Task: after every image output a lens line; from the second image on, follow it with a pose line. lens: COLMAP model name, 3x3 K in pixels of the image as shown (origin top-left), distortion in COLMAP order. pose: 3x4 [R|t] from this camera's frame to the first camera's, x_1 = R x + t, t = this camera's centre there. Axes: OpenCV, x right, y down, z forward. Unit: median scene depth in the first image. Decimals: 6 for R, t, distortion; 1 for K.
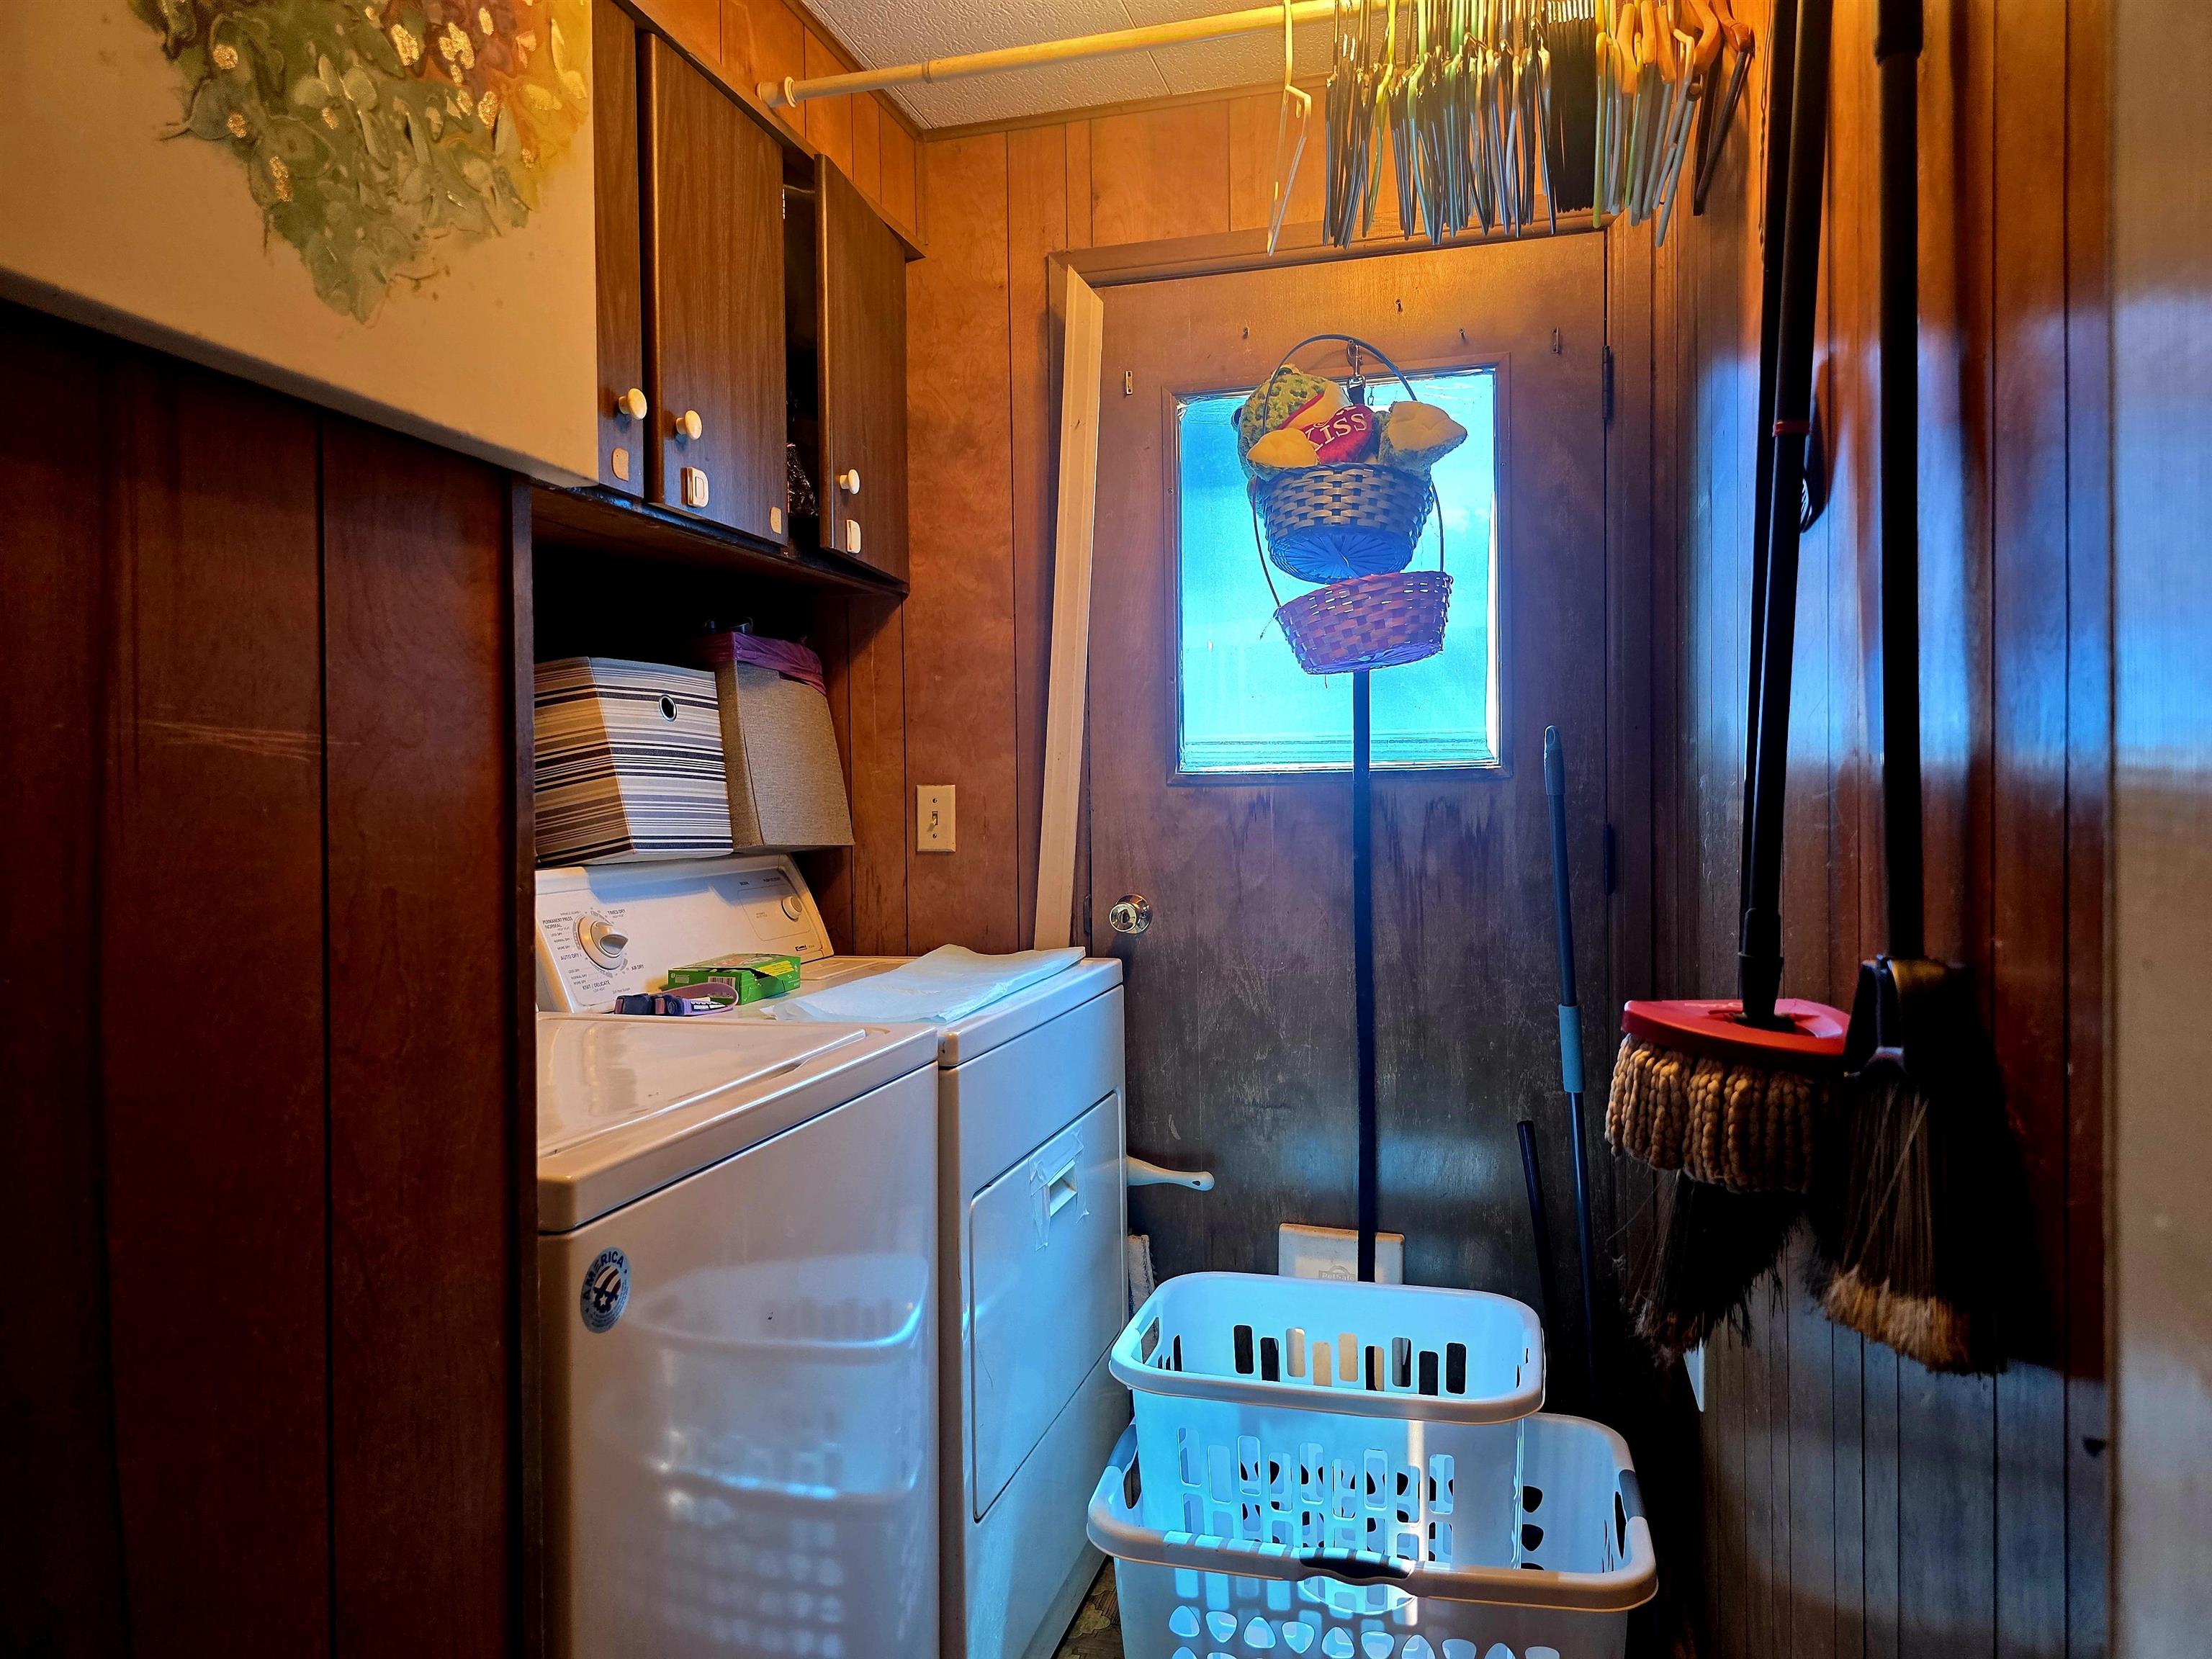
lens RADIAL K [[1485.6, 0, 1106.0], [0, 1485.6, 829.5], [0, 0, 1]] dist [0.056583, -0.063138]
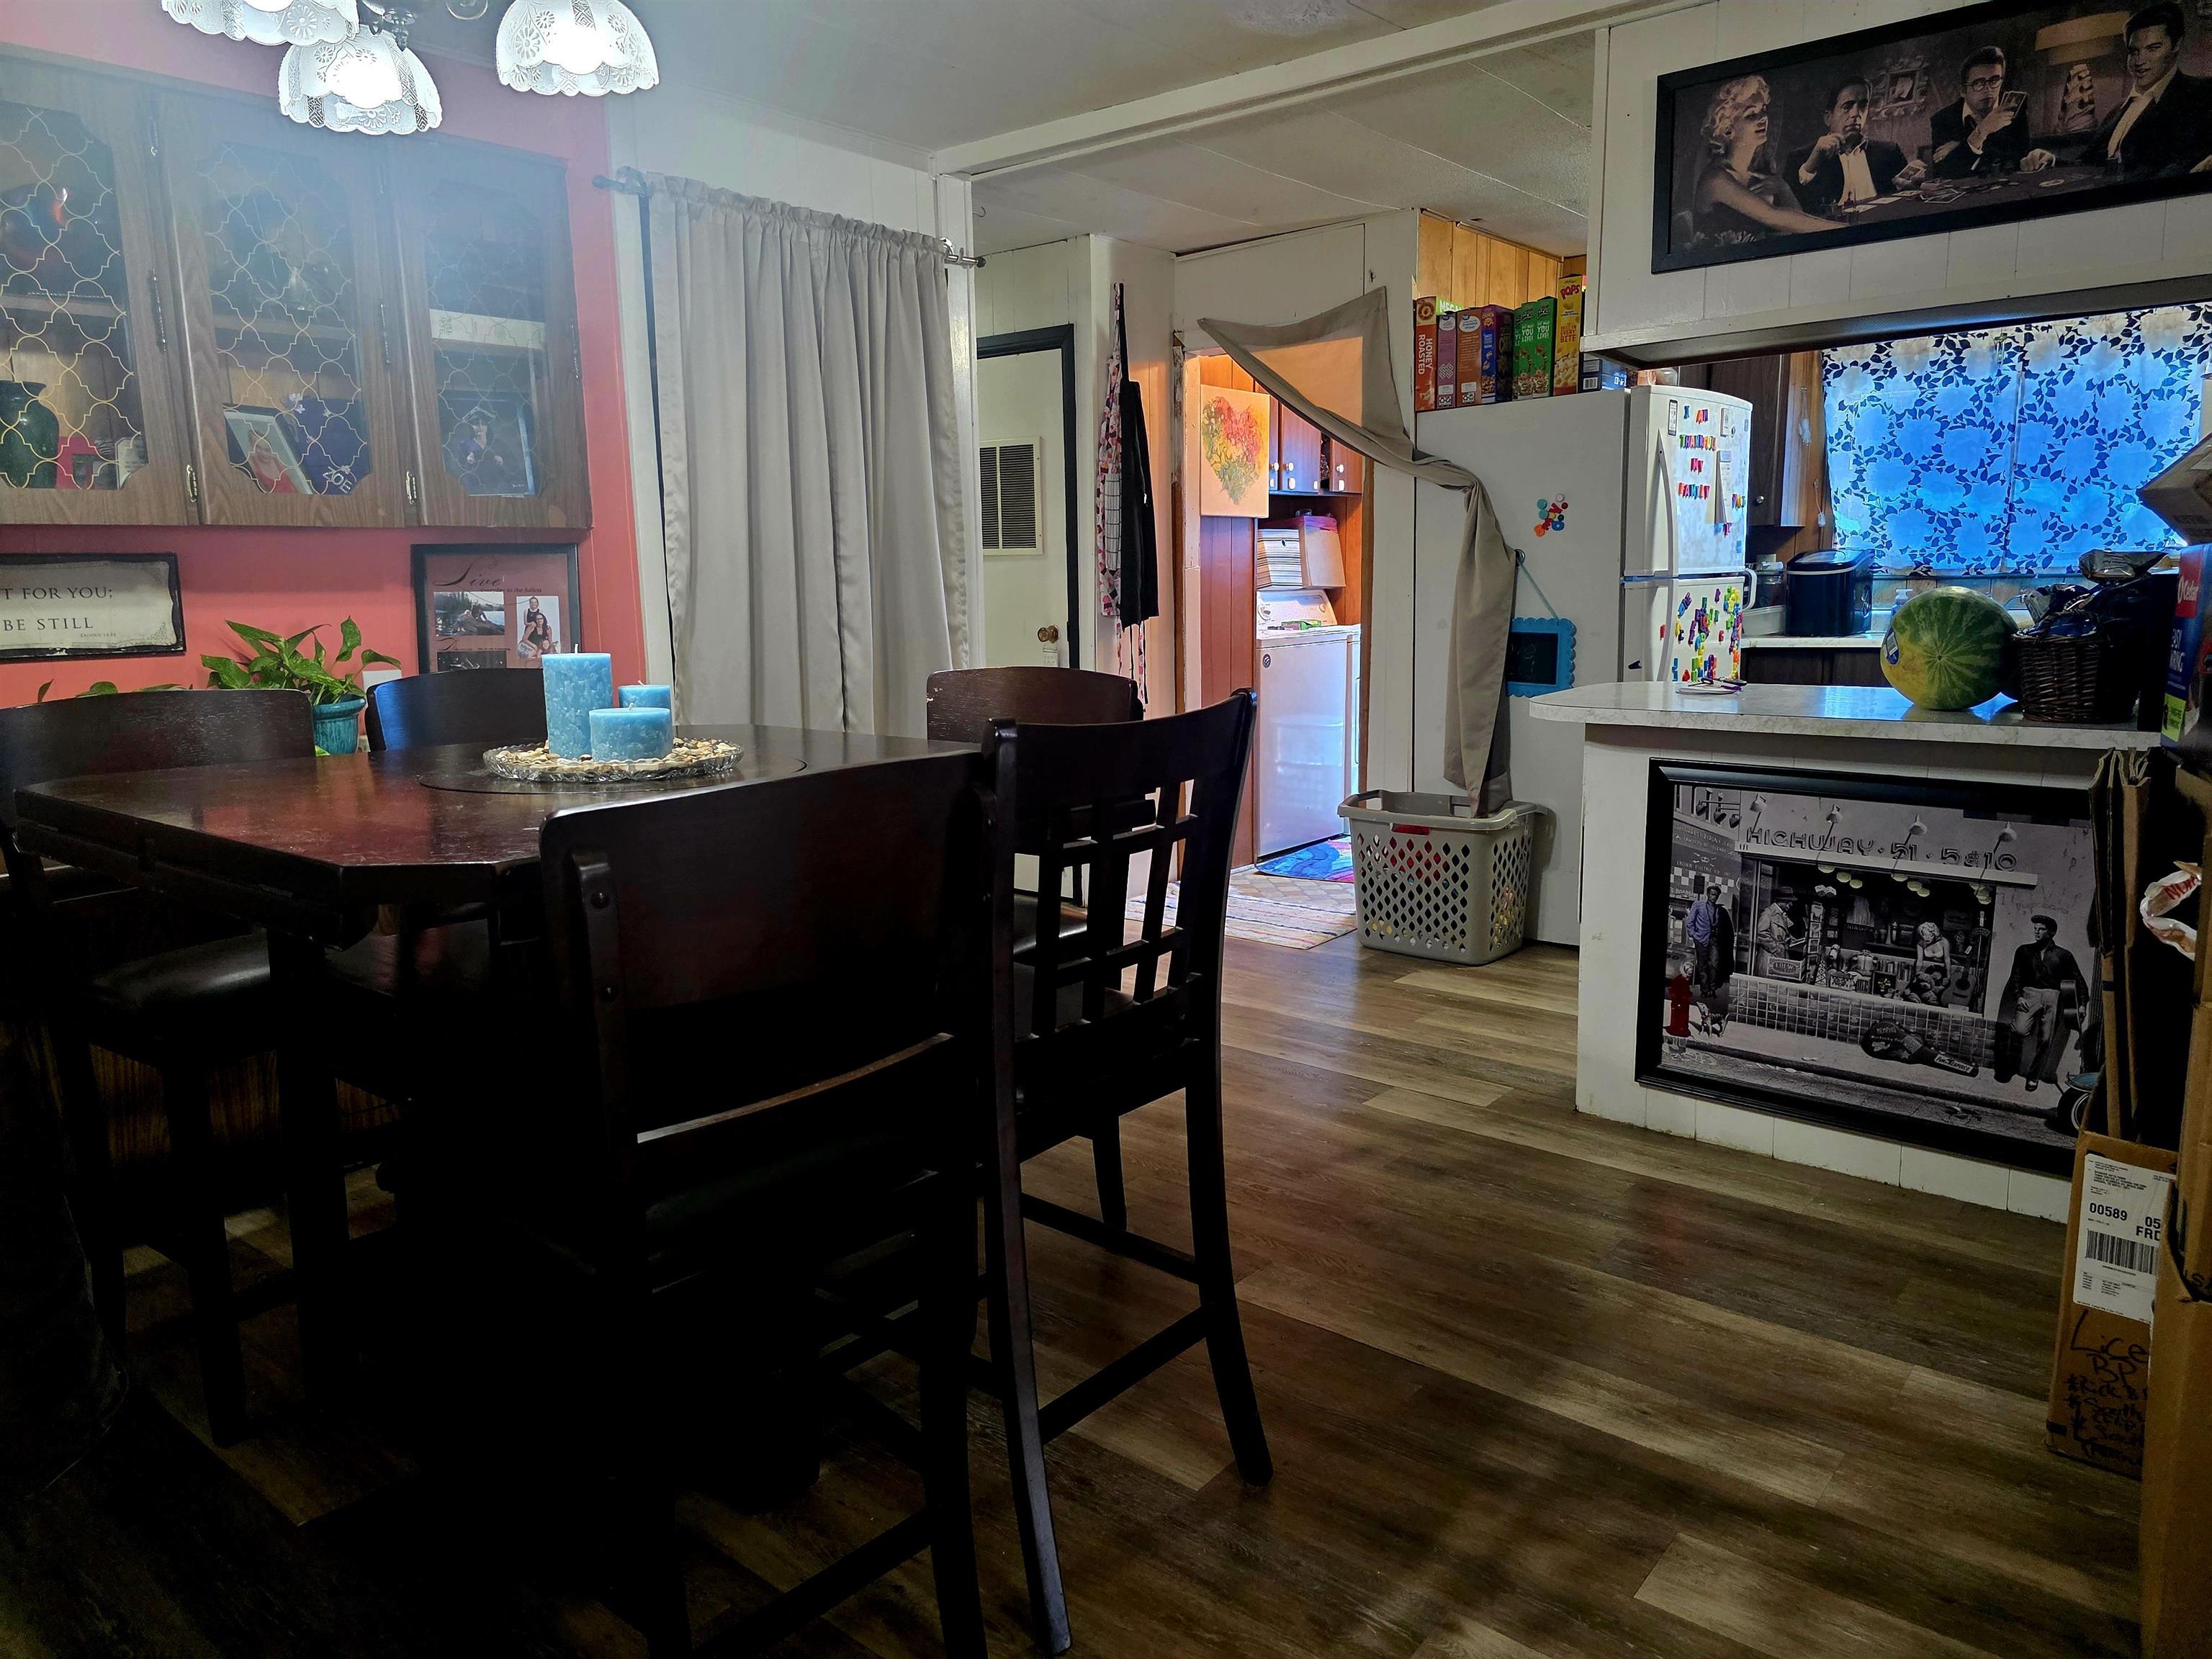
lens RADIAL K [[1502.6, 0, 1099.4], [0, 1502.6, 820.6], [0, 0, 1]] dist [0.055015, -0.043026]
pose [[0.913899, 0.060257, -0.401443, 0.687646], [-0.003538, 0.990066, 0.140555, 0.058614], [0.405925, -0.127033, 0.905034, -2.189855]]
